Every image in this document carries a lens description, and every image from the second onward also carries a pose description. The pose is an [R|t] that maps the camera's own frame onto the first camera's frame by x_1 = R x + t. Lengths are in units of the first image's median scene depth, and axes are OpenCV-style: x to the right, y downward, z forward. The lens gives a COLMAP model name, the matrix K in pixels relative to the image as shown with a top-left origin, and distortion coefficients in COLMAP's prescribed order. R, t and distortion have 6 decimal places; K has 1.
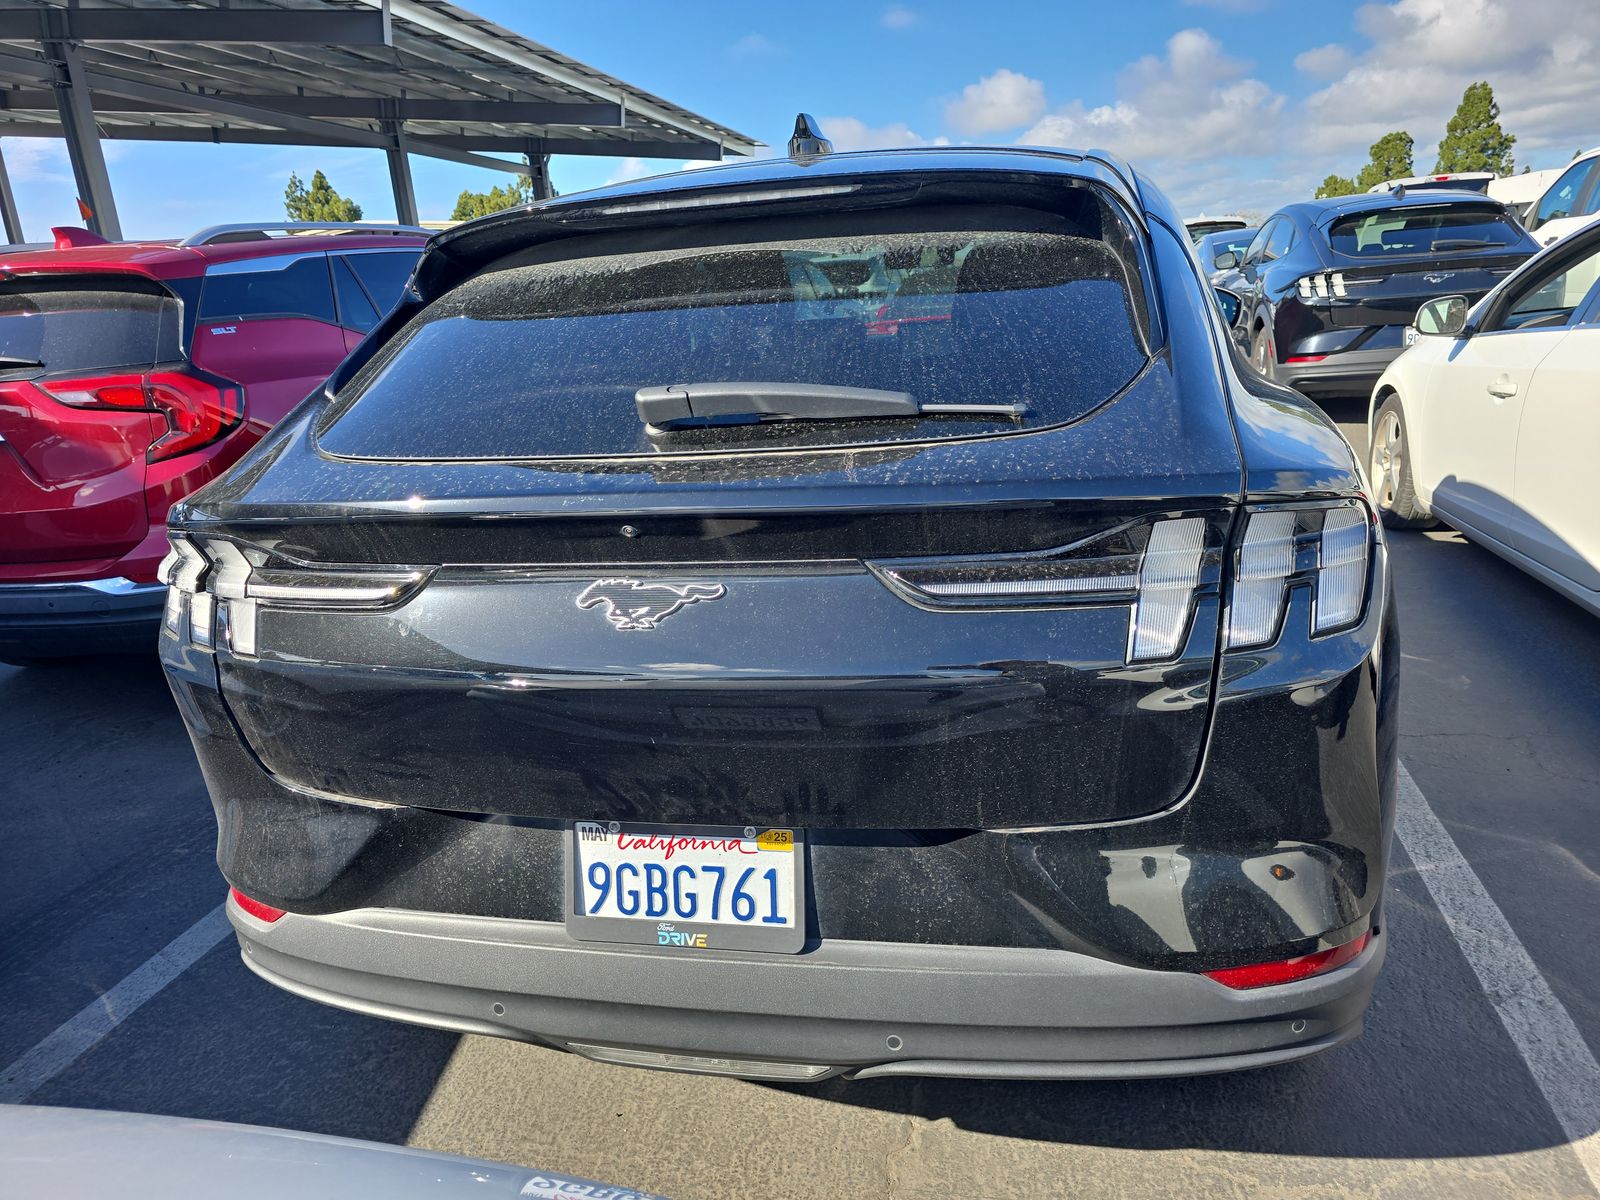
lens RADIAL K [[1097.3, 0, 799.2], [0, 1097.3, 580.1], [0, 0, 1]] dist [0.057846, -0.053112]
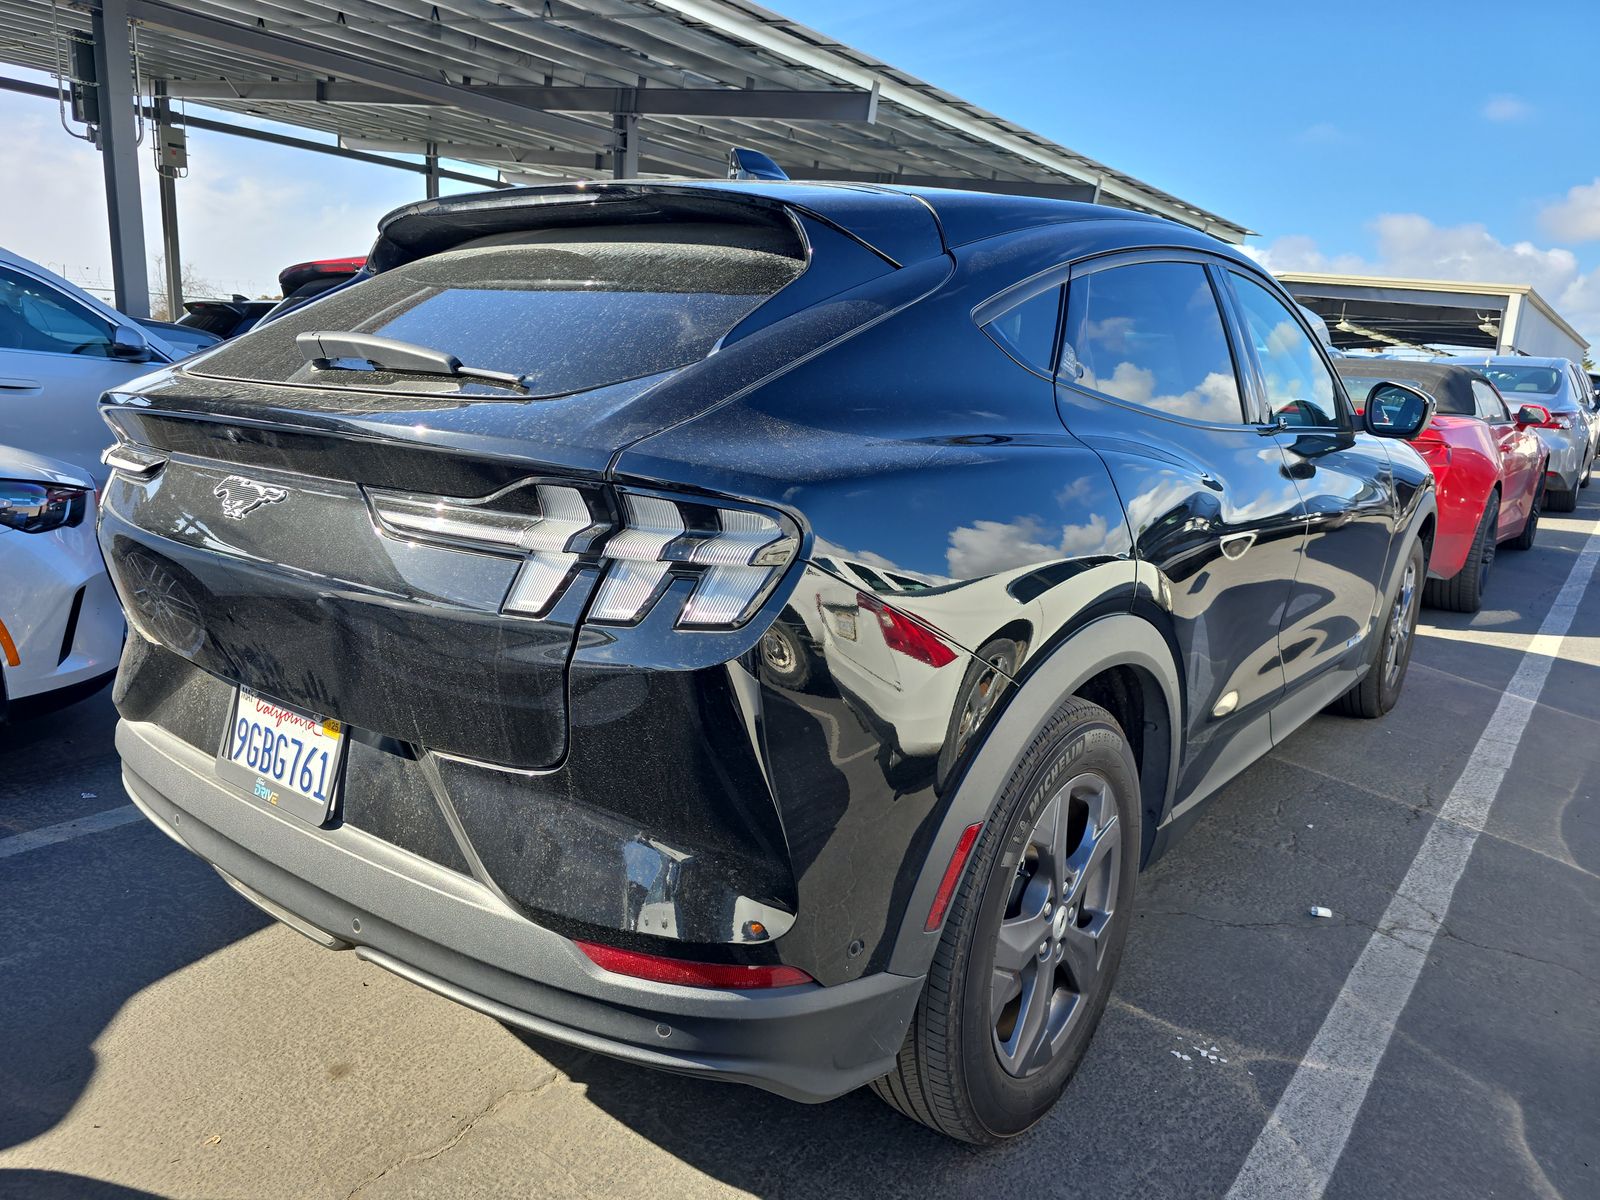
lens RADIAL K [[1097.3, 0, 799.2], [0, 1097.3, 580.1], [0, 0, 1]] dist [0.057846, -0.053112]
pose [[0.901429, 0.185199, -0.391314, 0.820554], [-0.210277, 0.977398, -0.021816, 0.006615], [0.378429, 0.101950, 0.919999, 0.097359]]
